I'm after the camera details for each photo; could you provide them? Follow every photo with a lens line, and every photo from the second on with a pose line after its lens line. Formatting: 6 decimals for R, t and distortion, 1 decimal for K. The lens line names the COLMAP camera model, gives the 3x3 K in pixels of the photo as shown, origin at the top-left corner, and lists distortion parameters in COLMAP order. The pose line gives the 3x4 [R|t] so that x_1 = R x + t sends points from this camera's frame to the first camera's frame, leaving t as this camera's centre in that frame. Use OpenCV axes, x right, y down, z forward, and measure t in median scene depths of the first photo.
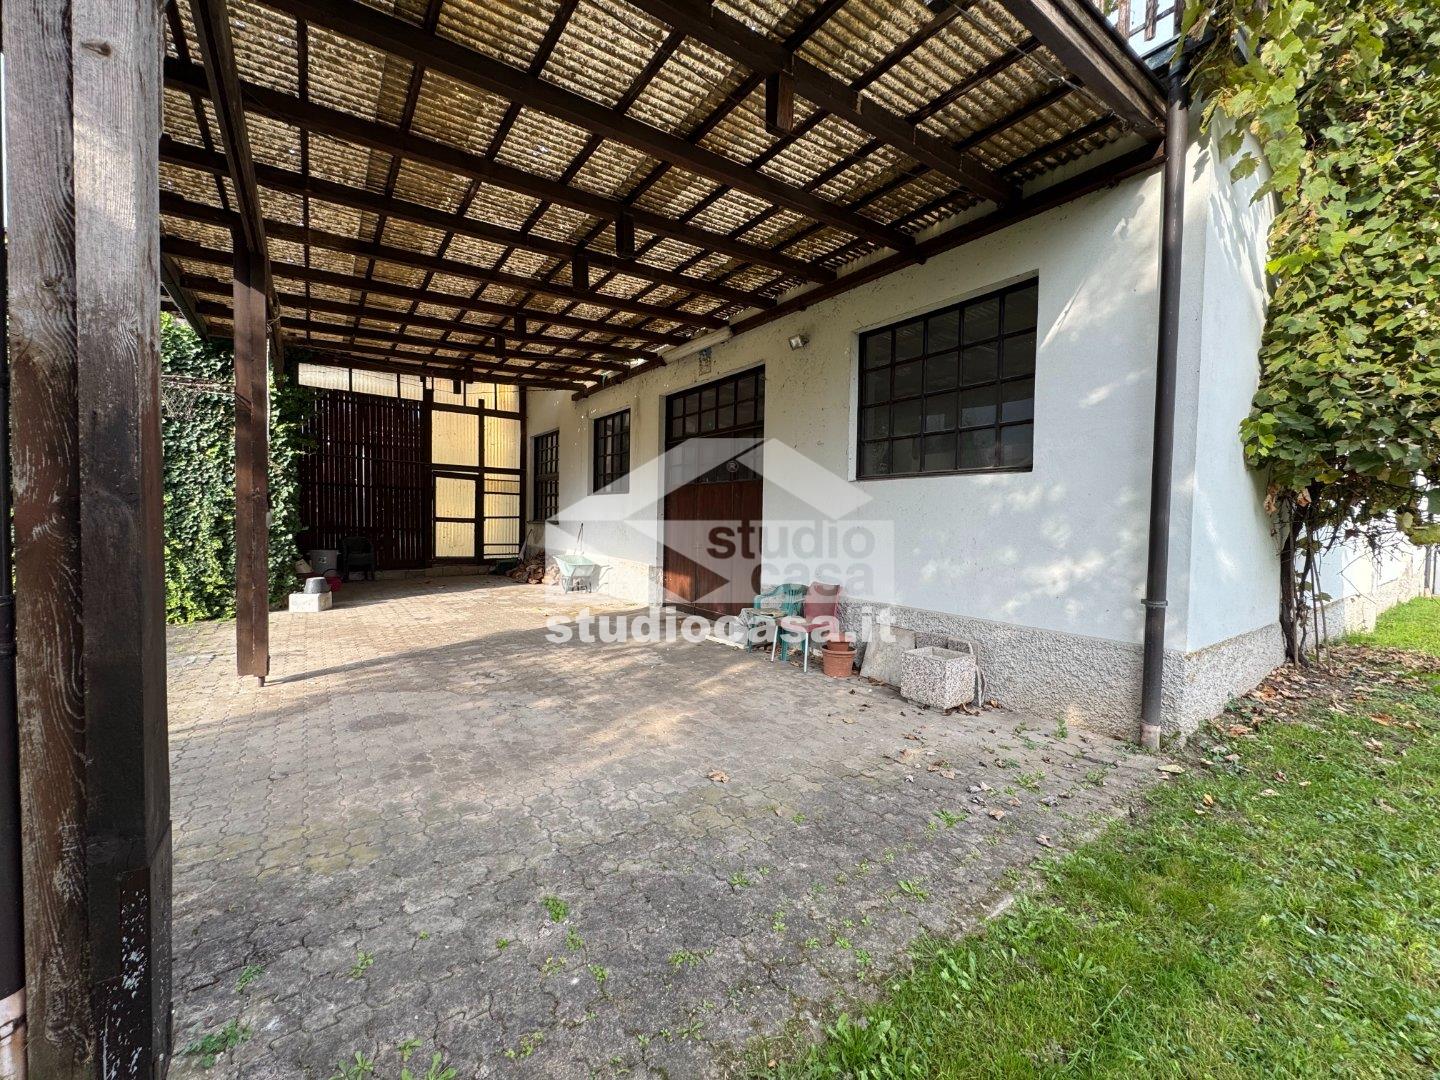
lens RADIAL K [[576.4, 0, 721.8], [0, 576.4, 534.7], [0, 0, 1]] dist [-0.000646, -0.000058]
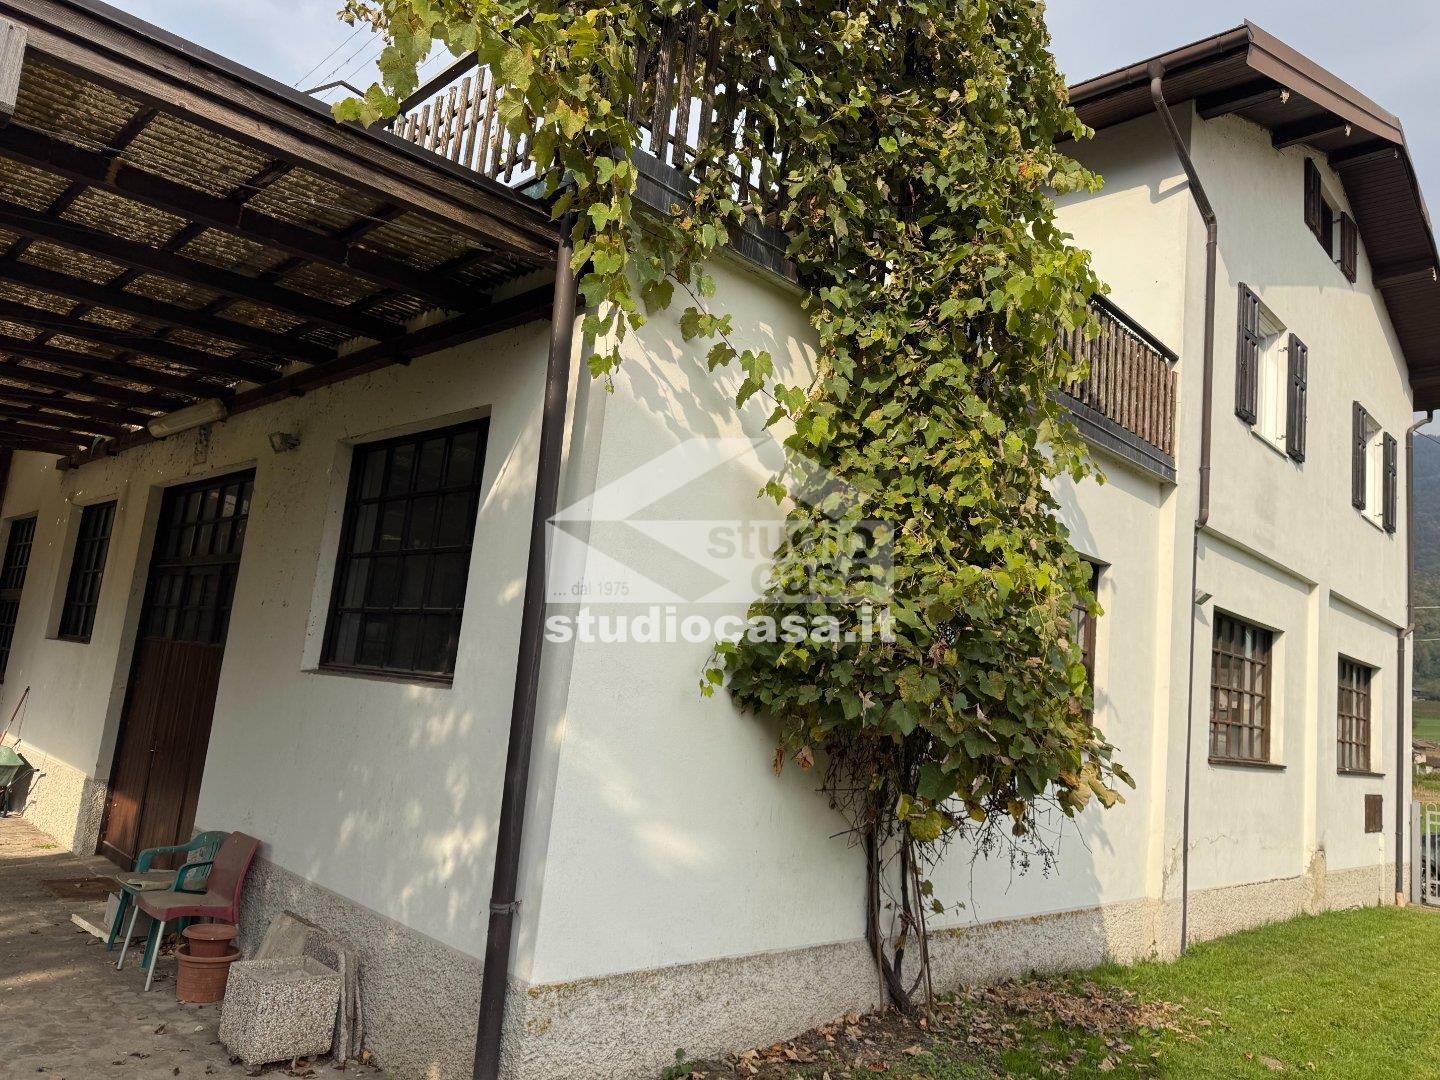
lens RADIAL K [[1017.2, 0, 720.2], [0, 1017.2, 536.4], [0, 0, 1]] dist [0.012682, -0.003281]
pose [[0.981240, 0.110242, 0.158161, 0.615878], [-0.080161, 0.979399, -0.185341, -0.084900], [-0.175335, 0.169186, 0.969863, -0.234093]]
